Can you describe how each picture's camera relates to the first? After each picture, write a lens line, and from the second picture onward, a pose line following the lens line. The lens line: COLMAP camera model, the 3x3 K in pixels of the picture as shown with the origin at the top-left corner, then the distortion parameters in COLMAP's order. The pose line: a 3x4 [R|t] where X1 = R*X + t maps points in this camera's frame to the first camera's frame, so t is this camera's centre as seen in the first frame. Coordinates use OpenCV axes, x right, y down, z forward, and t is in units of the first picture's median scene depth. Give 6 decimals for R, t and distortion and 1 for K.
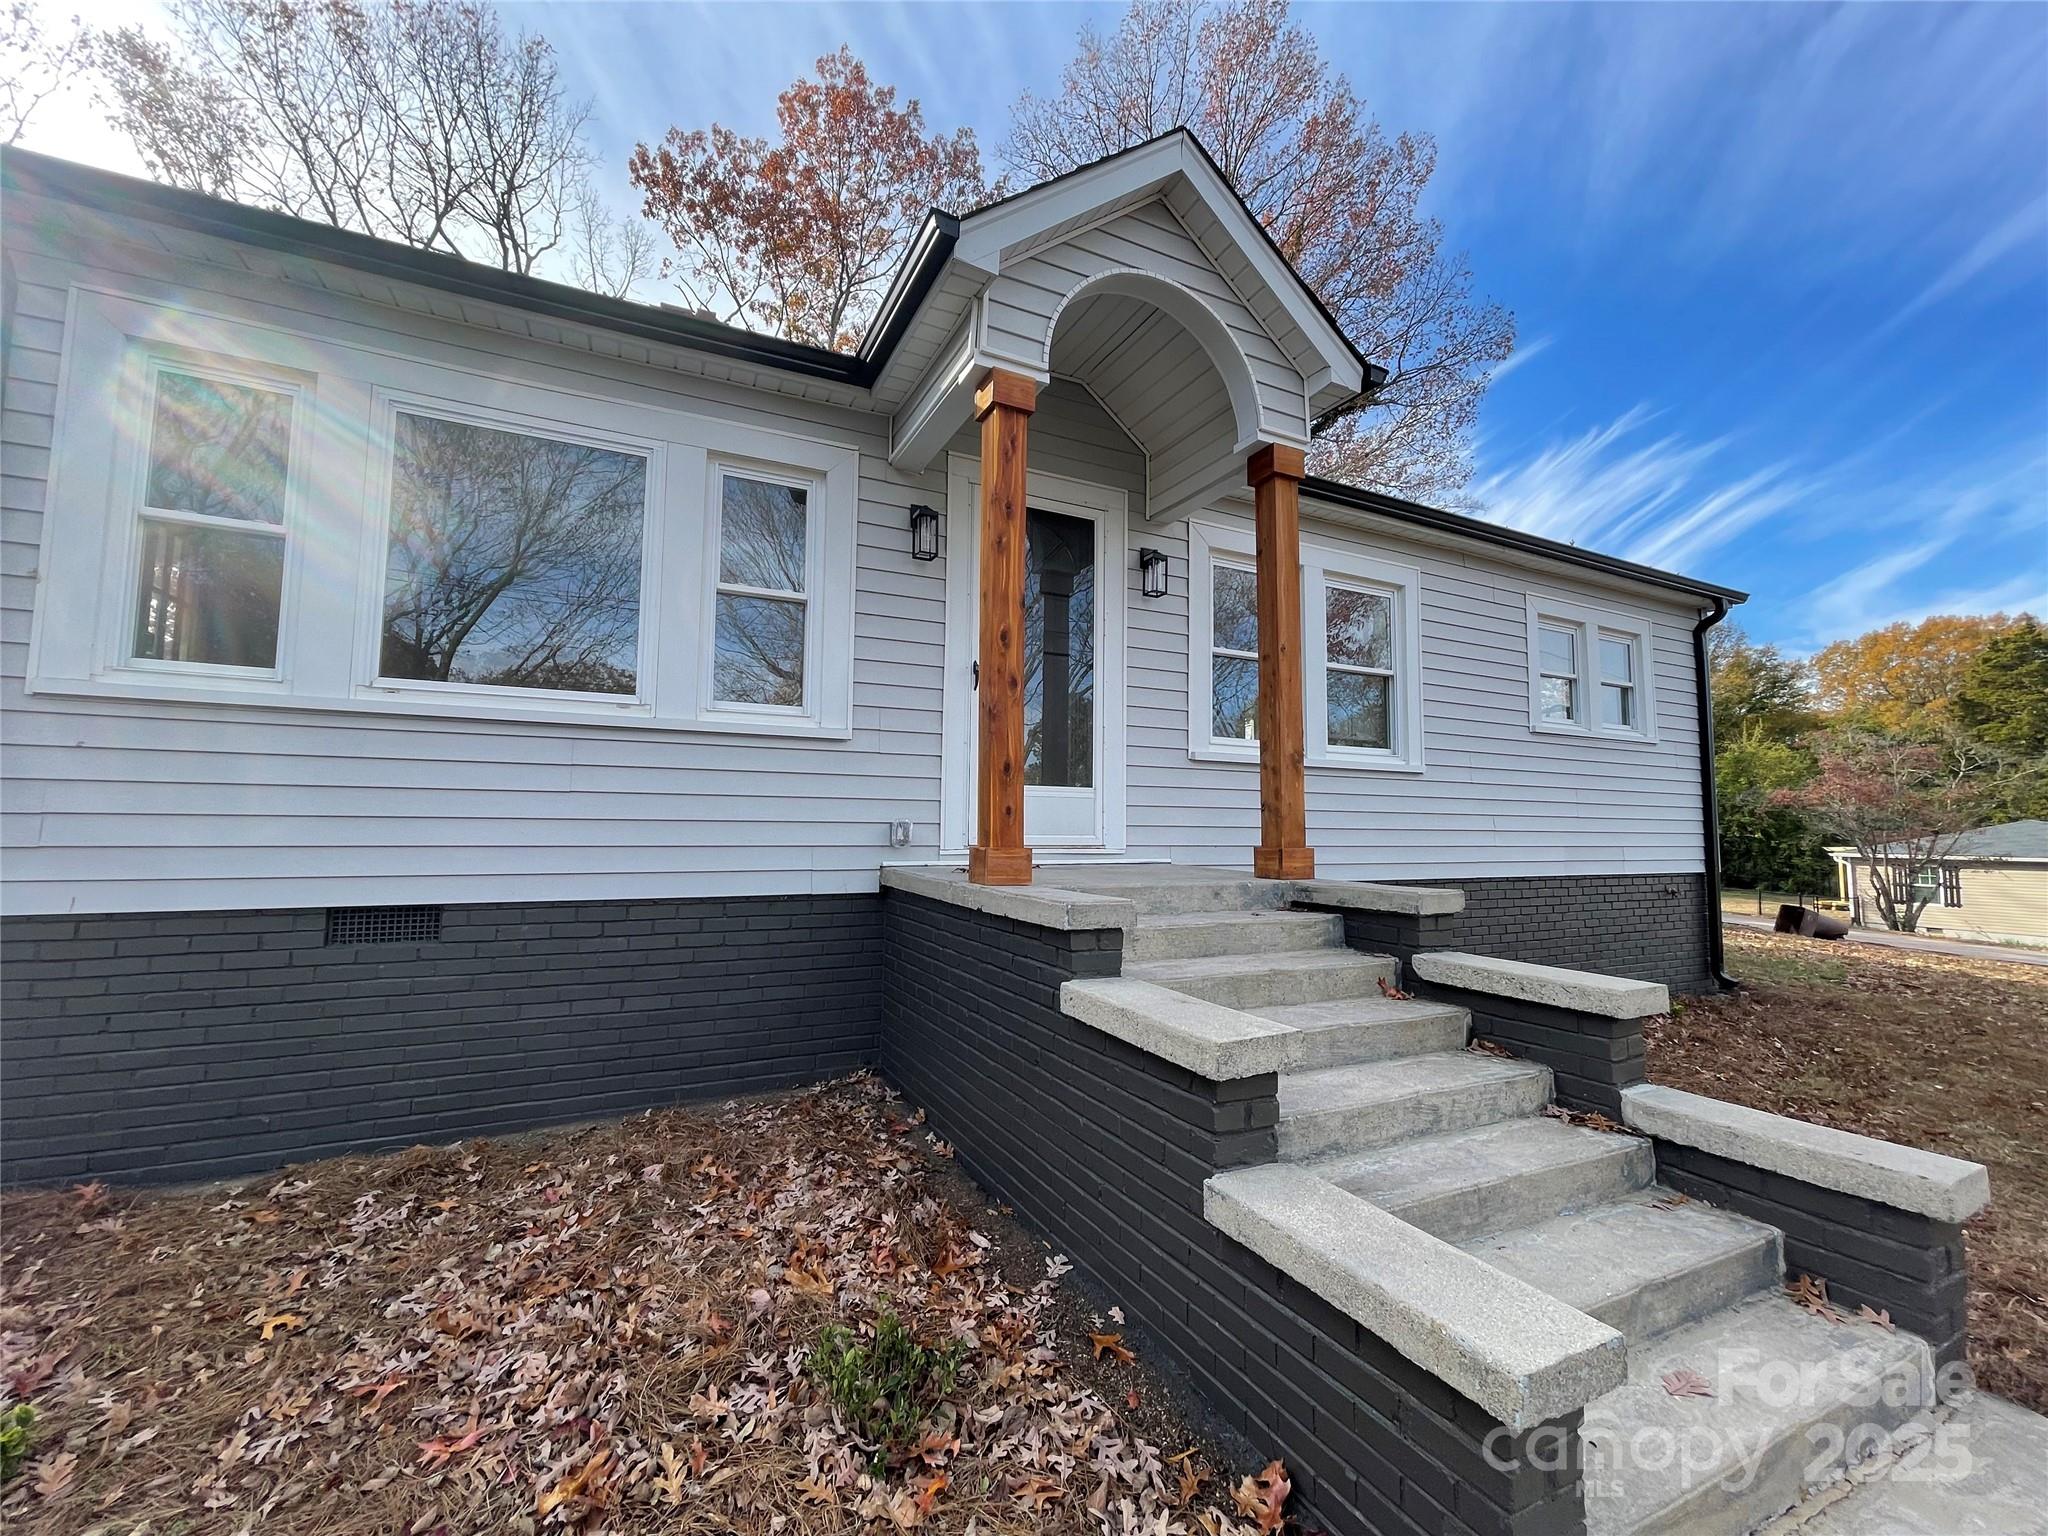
lens RADIAL K [[814.5, 0, 1011.3], [0, 814.5, 770.9], [0, 0, 1]] dist [0.003248, 0.000597]
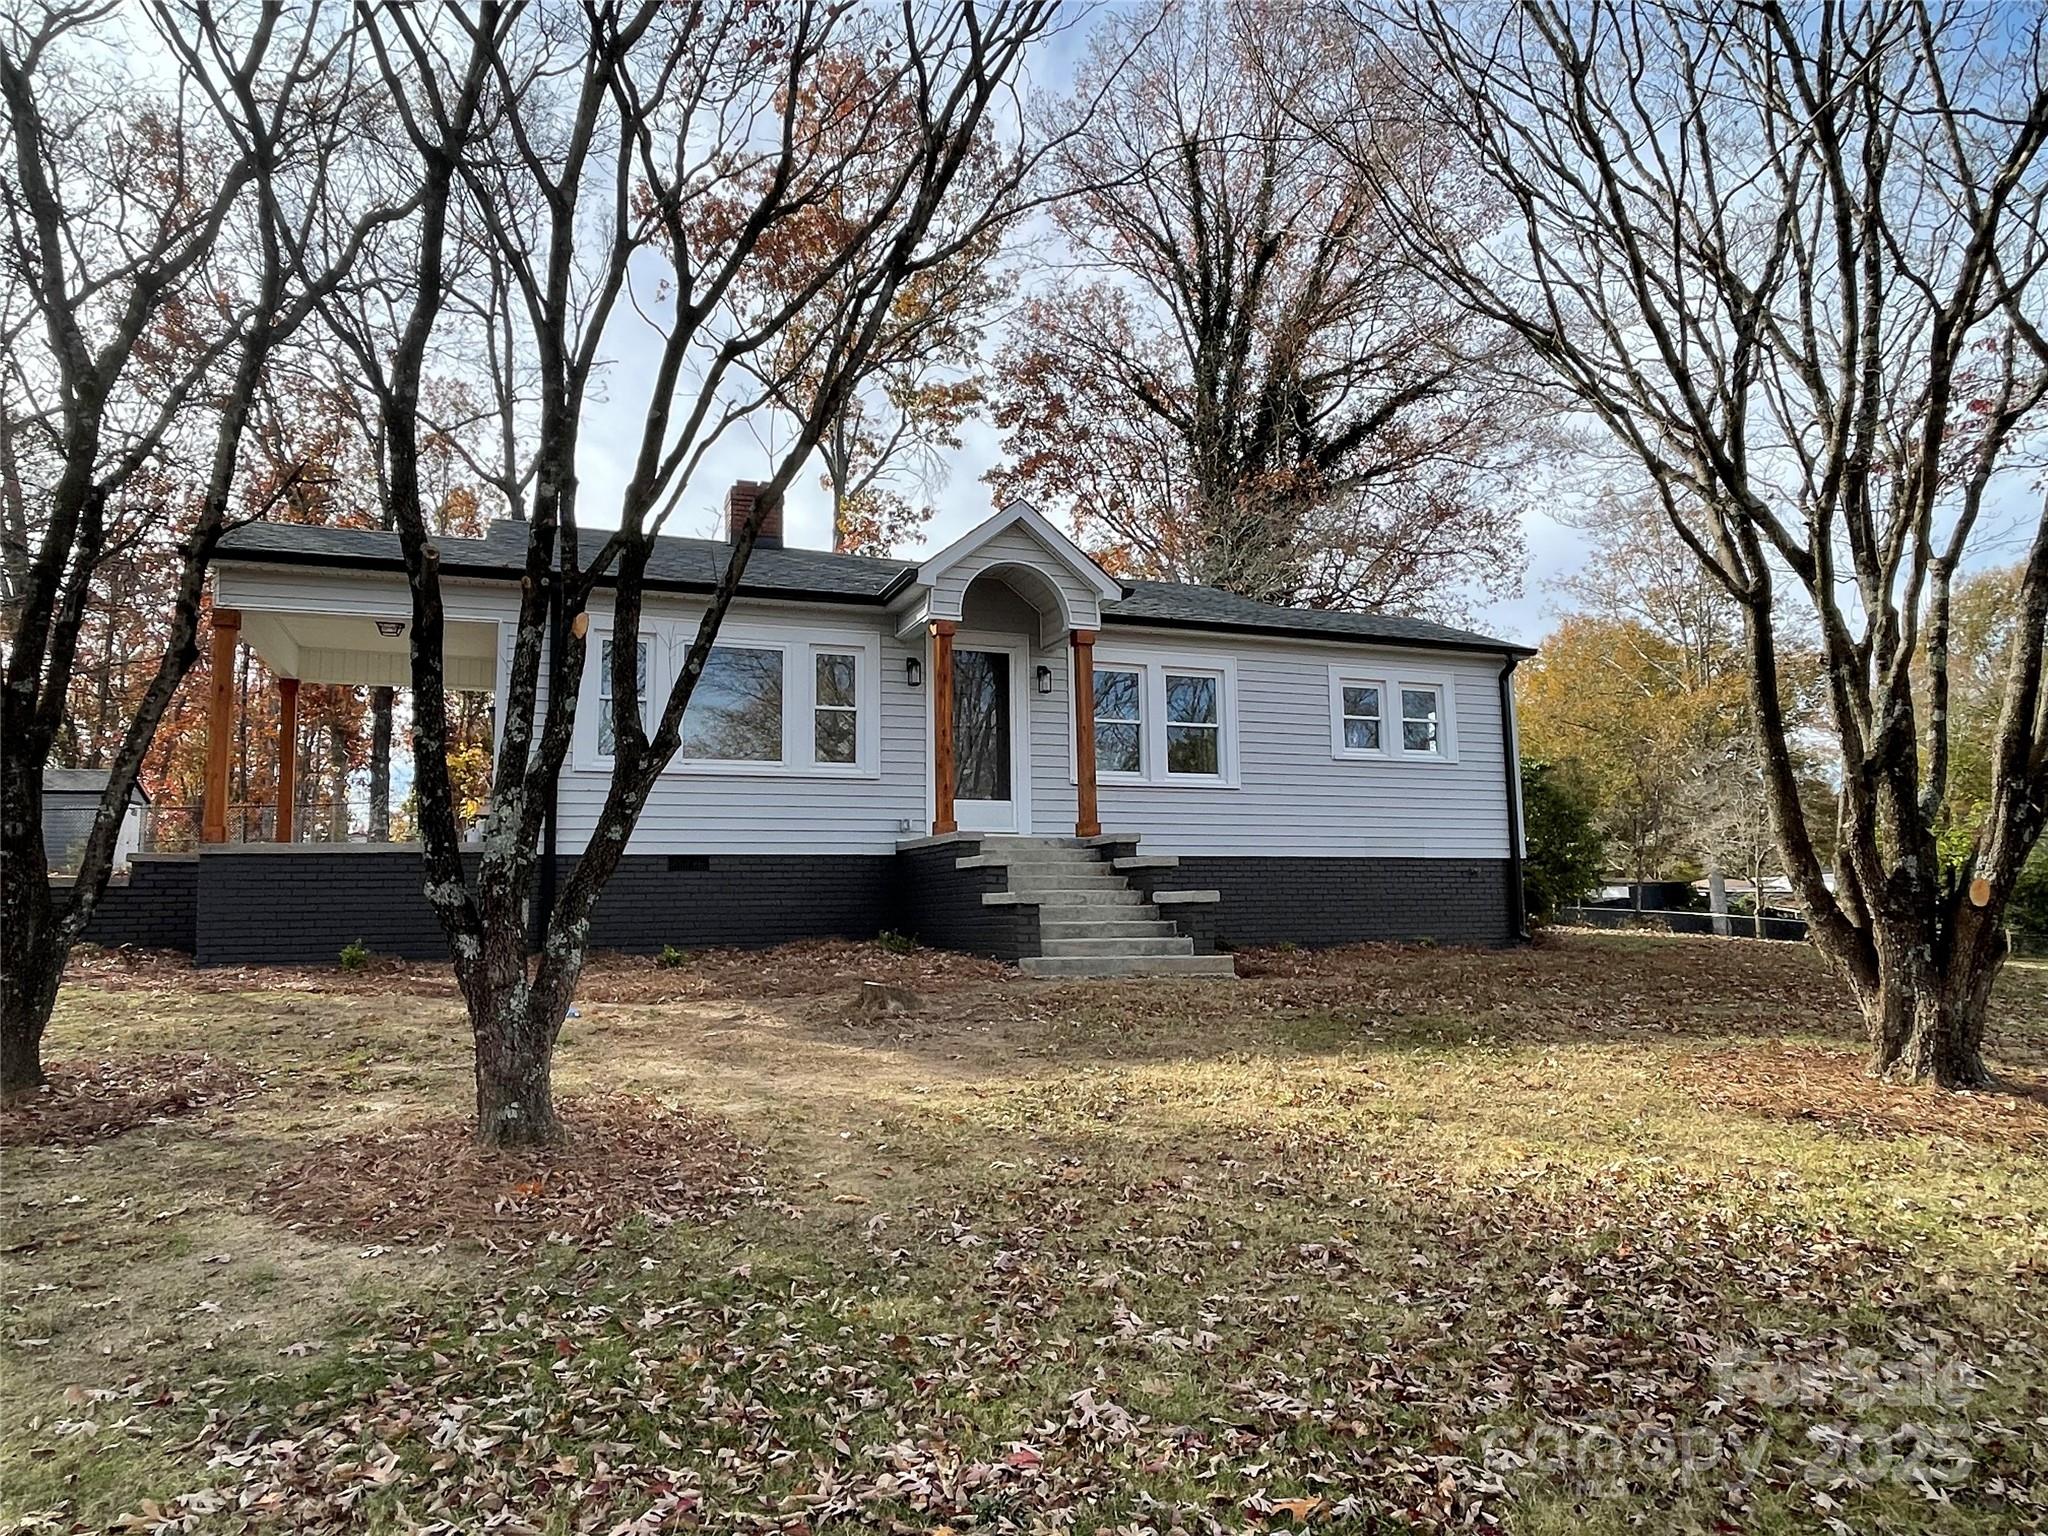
lens RADIAL K [[1271.8, 0, 1027.4], [0, 1271.8, 764.1], [0, 0, 1]] dist [-0.003453, -0.000760]
pose [[0.997512, -0.029183, -0.064177, 0.372218], [0.026624, 0.998830, -0.040373, 0.060022], [0.065280, 0.038564, 0.997122, -2.107819]]
